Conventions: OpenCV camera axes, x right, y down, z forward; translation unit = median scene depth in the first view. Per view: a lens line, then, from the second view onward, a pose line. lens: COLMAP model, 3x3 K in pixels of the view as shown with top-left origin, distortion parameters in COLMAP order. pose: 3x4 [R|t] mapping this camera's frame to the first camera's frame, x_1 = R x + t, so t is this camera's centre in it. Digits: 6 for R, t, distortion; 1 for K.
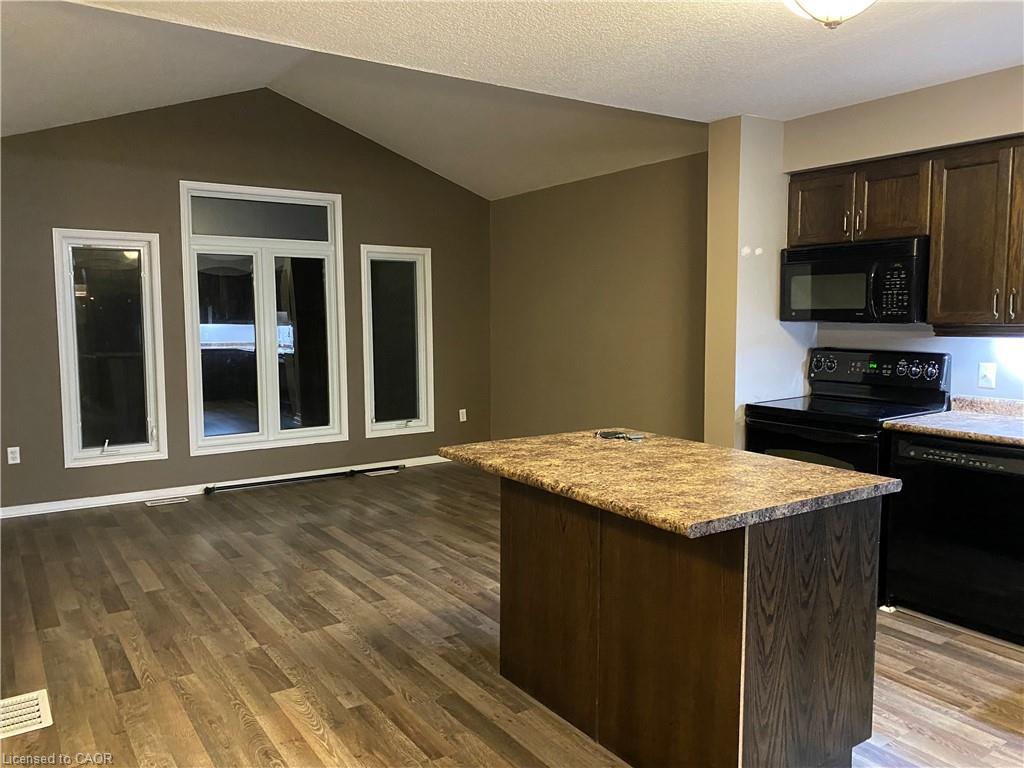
lens RADIAL K [[776.5, 0, 537.0], [0, 776.5, 384.7], [0, 0, 1]] dist [-0.015455, -0.027500]
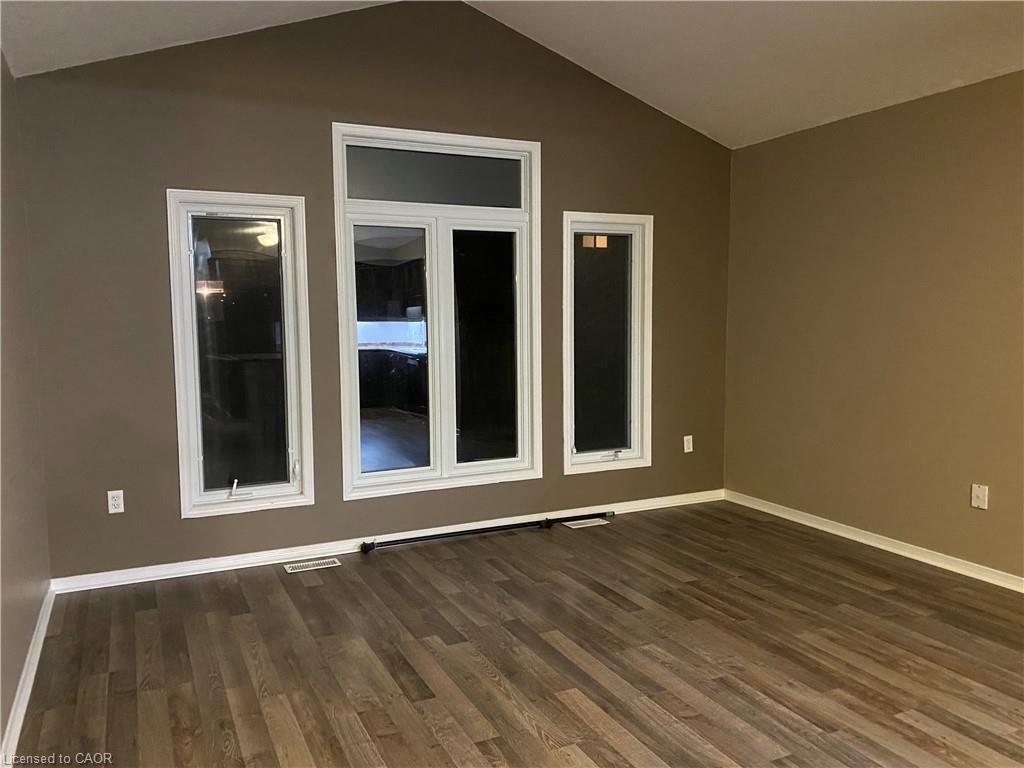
lens RADIAL K [[776.5, 0, 516.7], [0, 776.5, 386.9], [0, 0, 1]] dist [-0.015455, -0.027500]
pose [[0.985160, 0.011392, -0.171257, -0.161295], [-0.009940, 0.999907, 0.009330, -0.024687], [0.171348, -0.007490, 0.985182, 0.304193]]
